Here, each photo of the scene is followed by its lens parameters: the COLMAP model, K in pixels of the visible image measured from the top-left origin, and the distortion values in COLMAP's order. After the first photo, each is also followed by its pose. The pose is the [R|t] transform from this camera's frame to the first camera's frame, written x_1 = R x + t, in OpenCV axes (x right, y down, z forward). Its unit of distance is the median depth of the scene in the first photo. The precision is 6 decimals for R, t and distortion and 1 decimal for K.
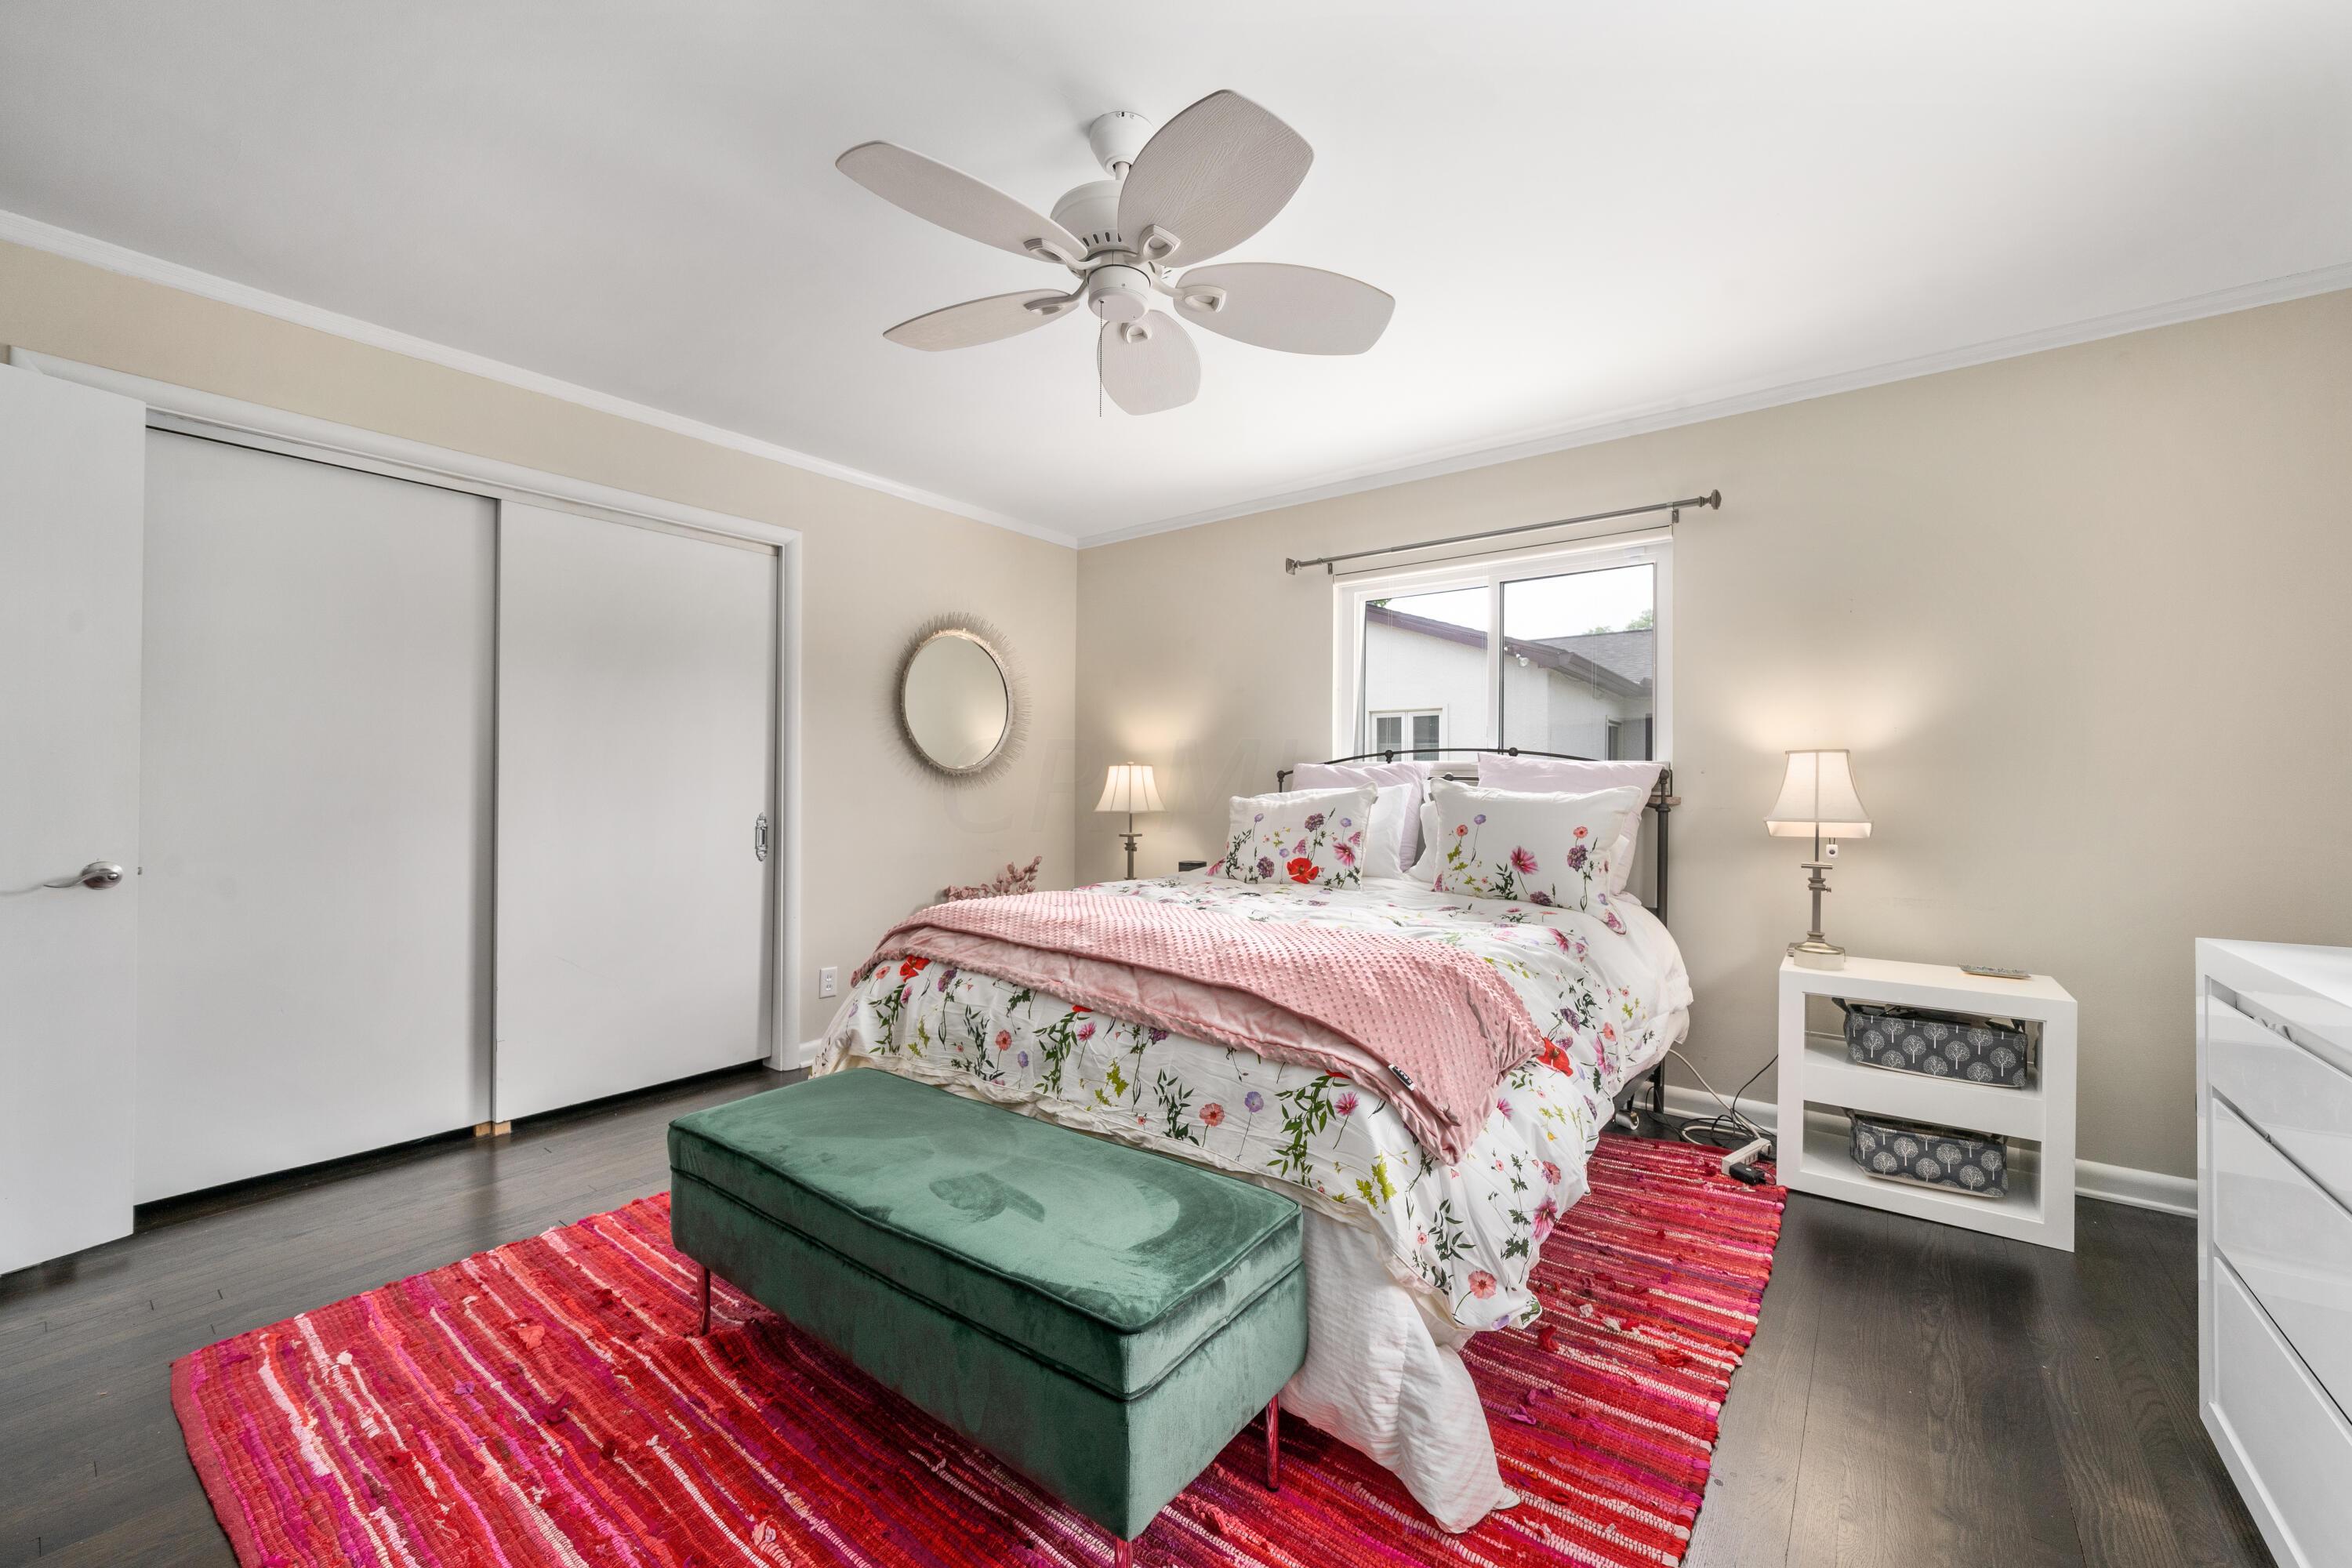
lens RADIAL K [[928.1, 0, 1176.0], [0, 928.1, 790.0], [0, 0, 1]] dist [-0.003206, -0.000028]
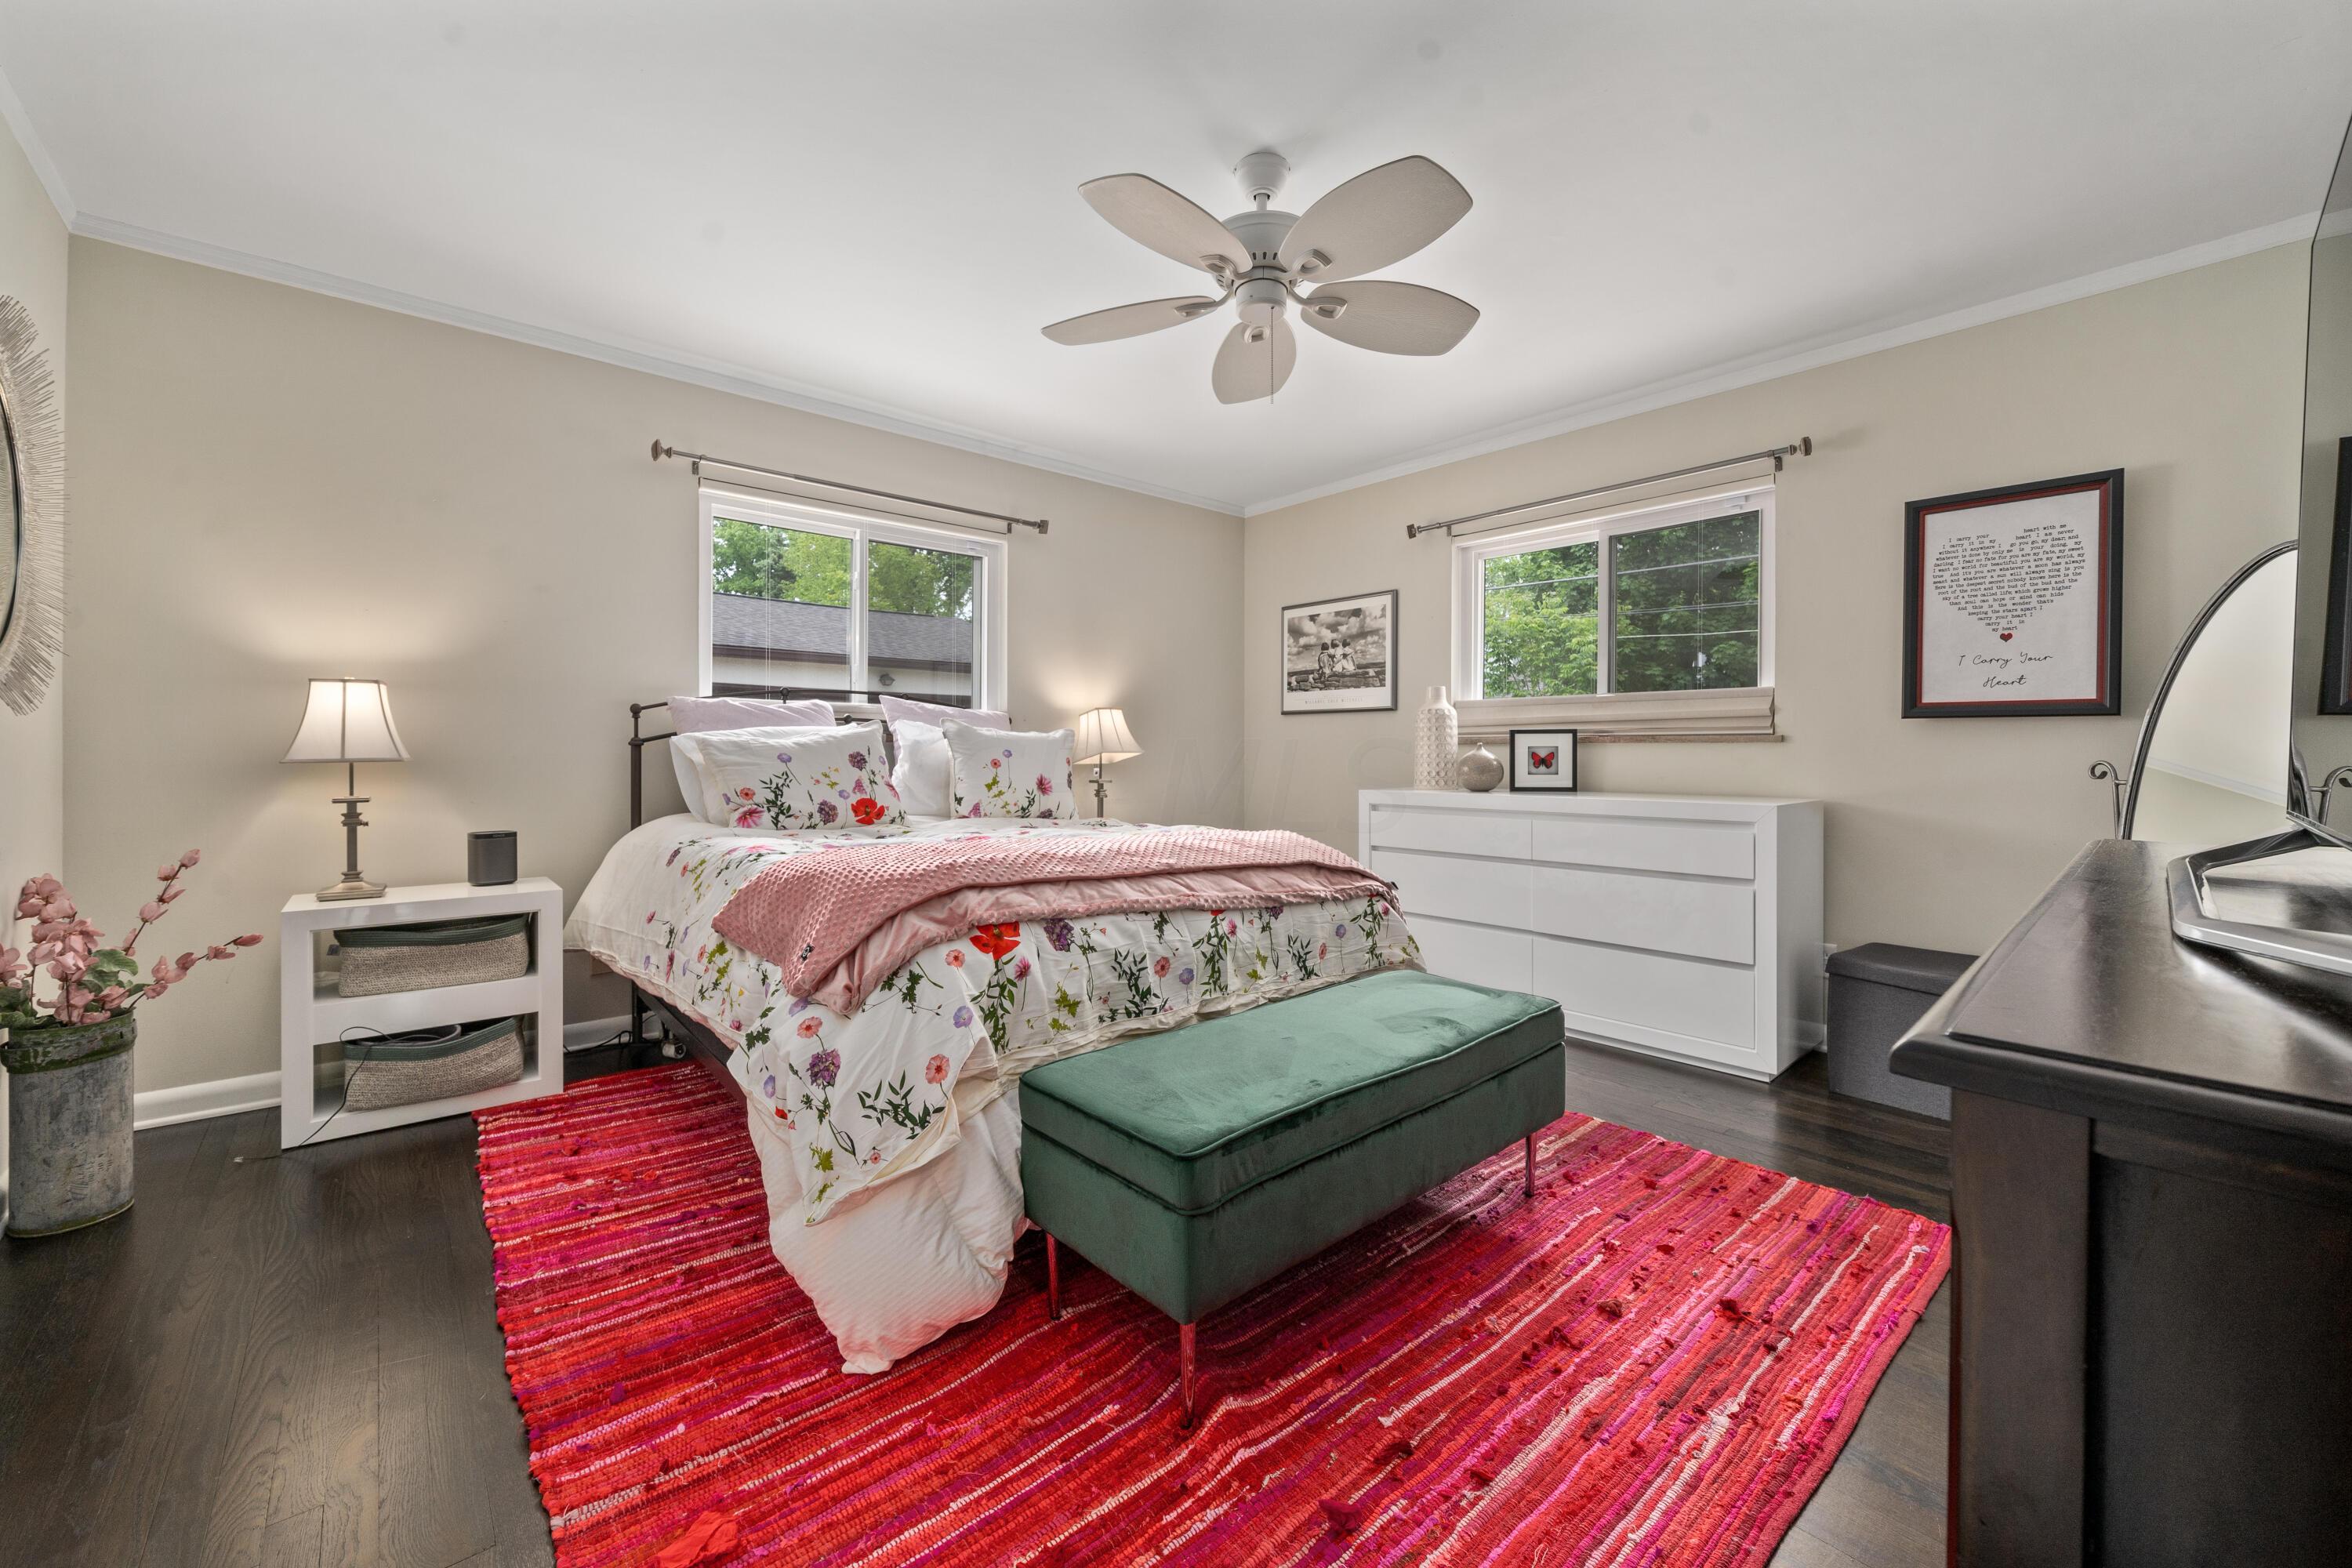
lens RADIAL K [[928.1, 0, 1178.5], [0, 928.1, 762.2], [0, 0, 1]] dist [-0.003206, -0.000028]
pose [[0.187048, -0.014061, 0.982250, -1.141951], [0.002001, 0.999901, 0.013932, 0.037667], [-0.982349, -0.000641, 0.187057, 0.794120]]
